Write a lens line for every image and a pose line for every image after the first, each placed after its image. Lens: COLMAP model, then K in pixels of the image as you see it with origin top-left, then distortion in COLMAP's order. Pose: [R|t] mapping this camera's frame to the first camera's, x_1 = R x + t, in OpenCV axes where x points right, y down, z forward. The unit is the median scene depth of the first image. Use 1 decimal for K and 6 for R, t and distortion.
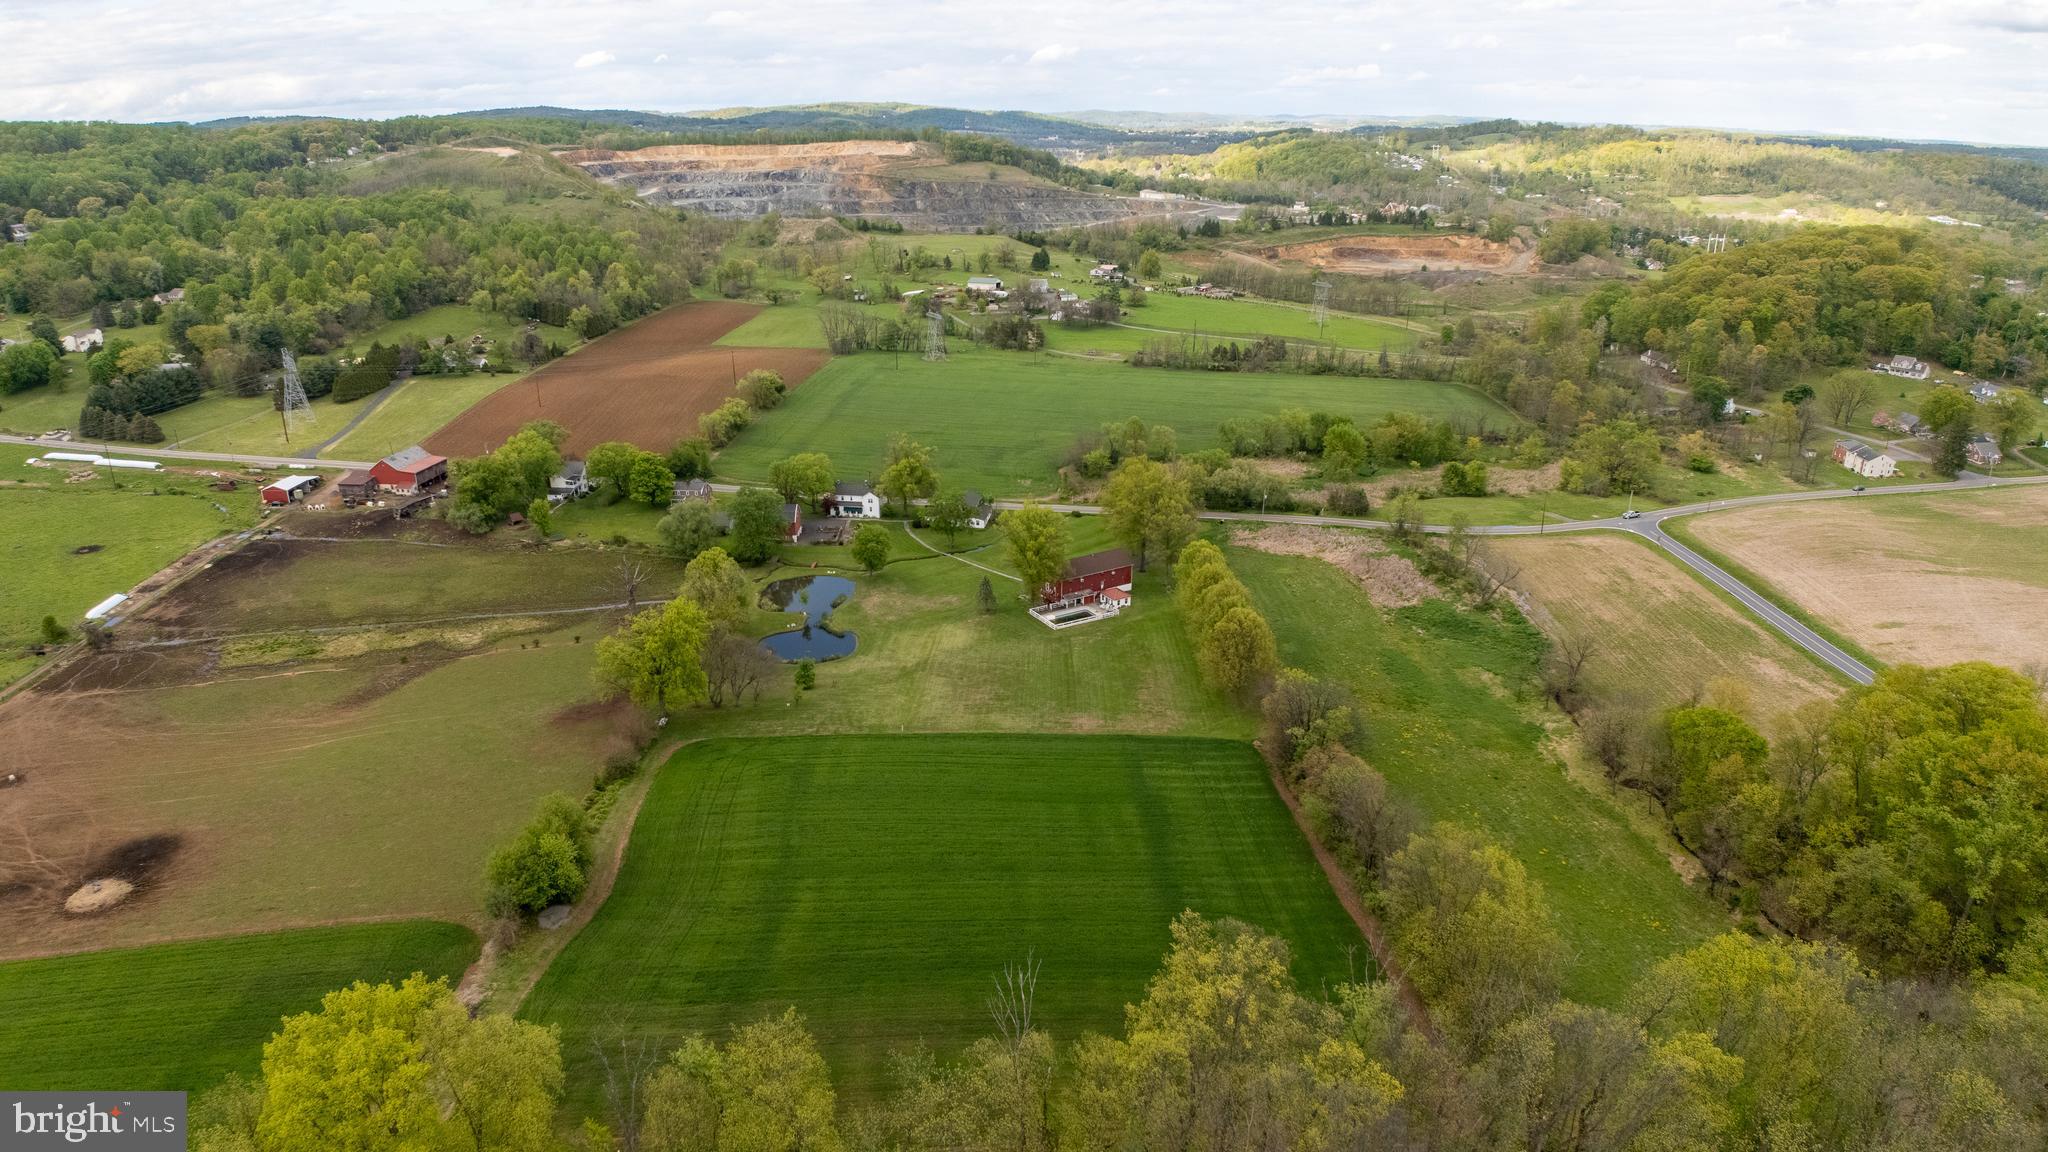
lens RADIAL K [[1221.8, 0, 1031.6], [0, 1221.8, 569.9], [0, 0, 1]] dist [-0.092295, 0.000963]
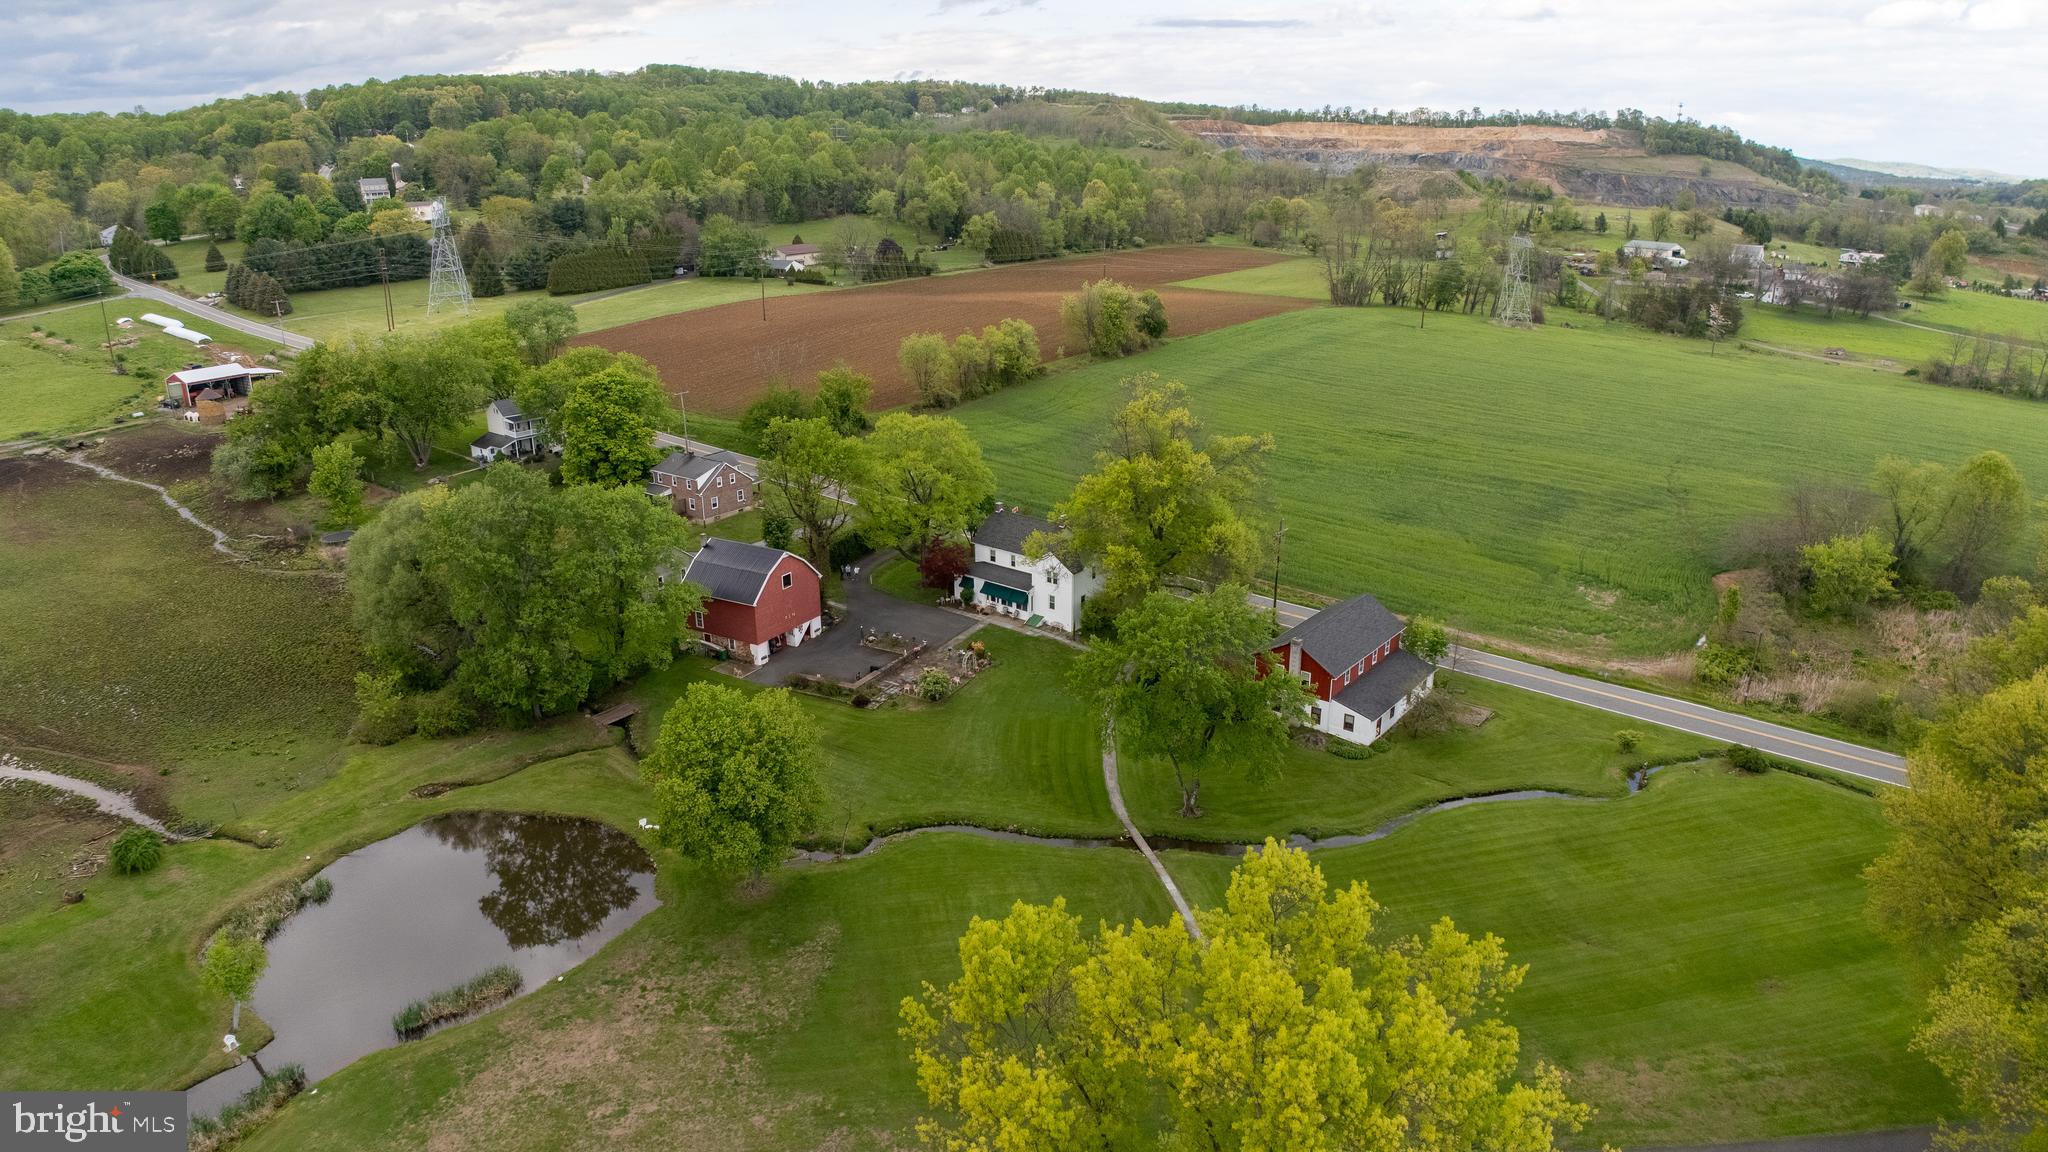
lens RADIAL K [[1221.8, 0, 1040.2], [0, 1221.8, 571.6], [0, 0, 1]] dist [-0.092295, 0.000963]
pose [[0.860455, 0.167634, -0.481160, 0.012889], [-0.180715, 0.983344, 0.019420, -0.037508], [0.476401, 0.070243, 0.876418, 0.418067]]
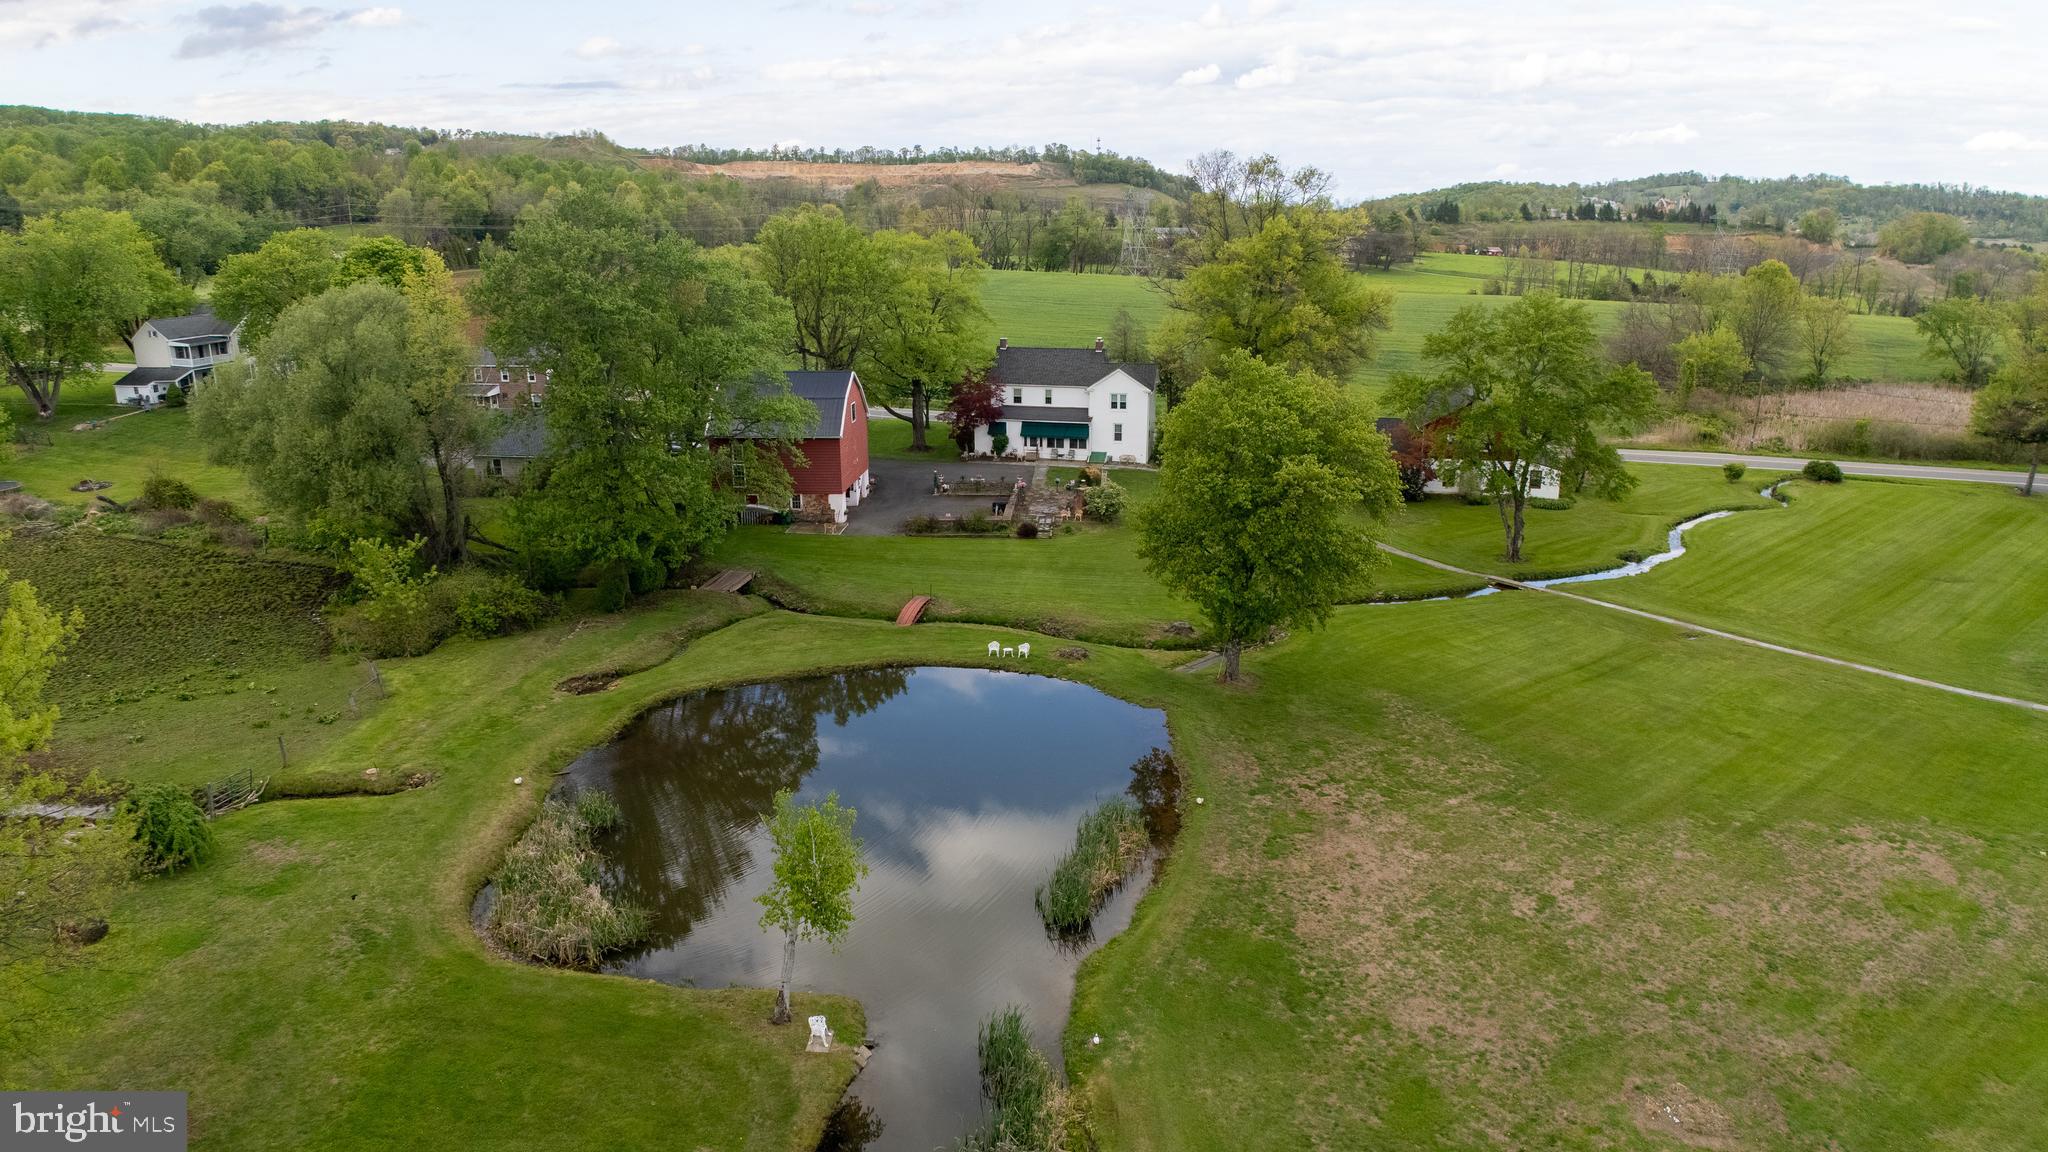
lens RADIAL K [[1221.8, 0, 1029.2], [0, 1221.8, 564.3], [0, 0, 1]] dist [-0.092295, 0.000963]
pose [[0.996634, 0.023655, -0.078499, -0.076309], [-0.029813, 0.996491, -0.078215, 0.001774], [0.076373, 0.080292, 0.993841, 0.425202]]
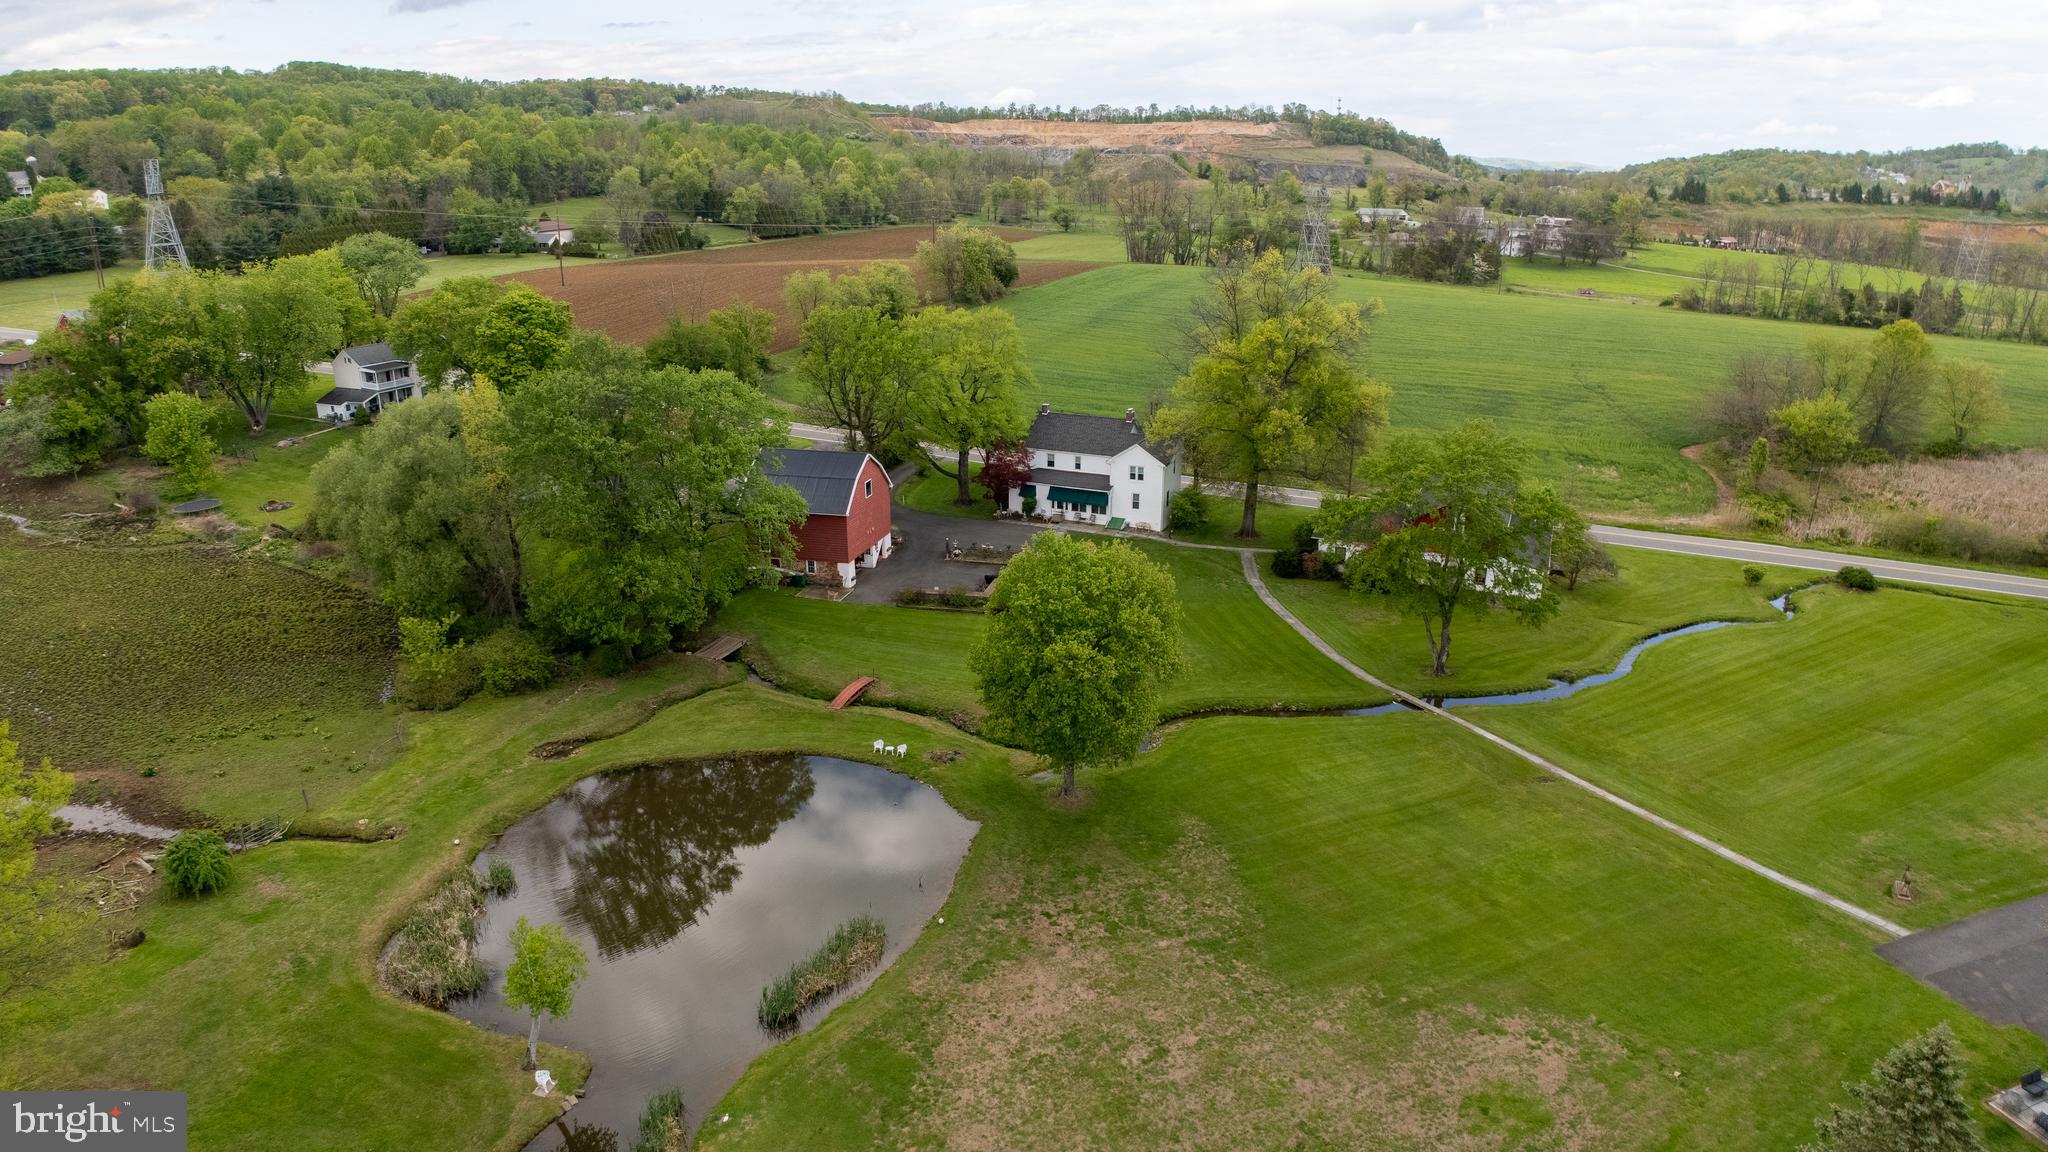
lens RADIAL K [[1221.8, 0, 1032.9], [0, 1221.8, 566.5], [0, 0, 1]] dist [-0.092295, 0.000963]
pose [[0.962628, 0.089226, -0.255709, -0.045898], [-0.099168, 0.994725, -0.026229, -0.013707], [0.252019, 0.050607, 0.966398, 0.413821]]
